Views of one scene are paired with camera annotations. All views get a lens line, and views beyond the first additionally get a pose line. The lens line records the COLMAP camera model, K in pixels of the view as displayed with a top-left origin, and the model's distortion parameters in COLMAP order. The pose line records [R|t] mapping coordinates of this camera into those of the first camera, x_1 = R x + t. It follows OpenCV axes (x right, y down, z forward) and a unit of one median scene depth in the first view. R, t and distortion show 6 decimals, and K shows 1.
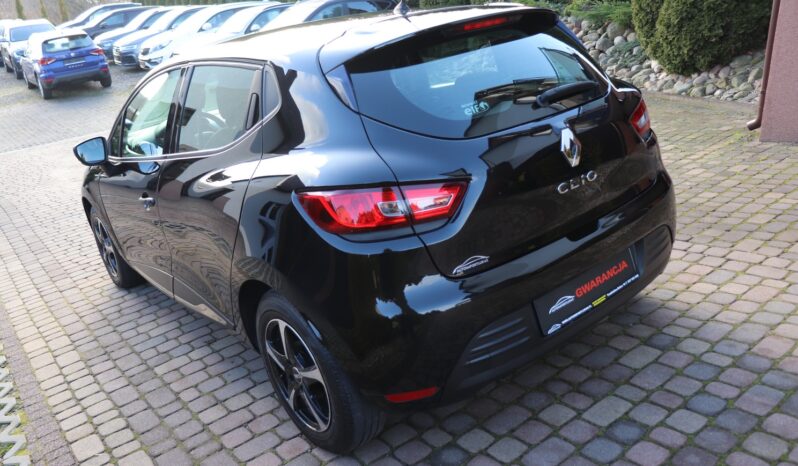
lens RADIAL K [[666.2, 0, 399.0], [0, 666.2, 233.0], [0, 0, 1]] dist [-0.174721, 0.153769]
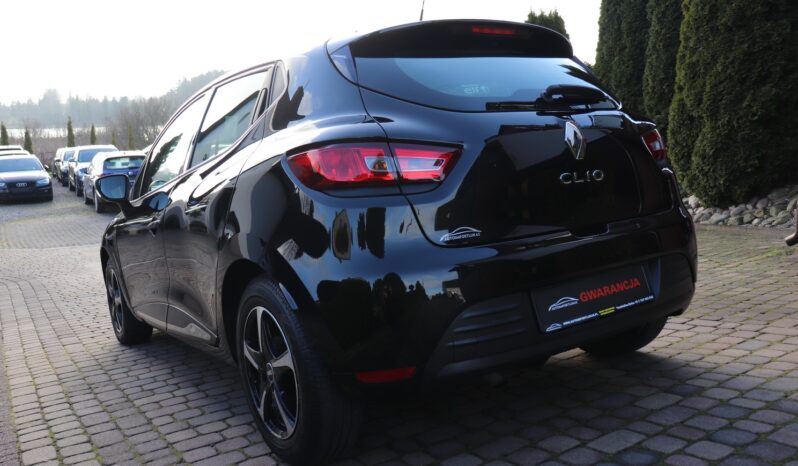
lens RADIAL K [[666.2, 0, 399.0], [0, 666.2, 233.0], [0, 0, 1]] dist [-0.174721, 0.153769]
pose [[0.995310, 0.064614, -0.071992, 0.063181], [-0.080402, 0.966376, -0.244240, 0.197315], [0.053790, 0.248883, 0.967039, 0.068891]]
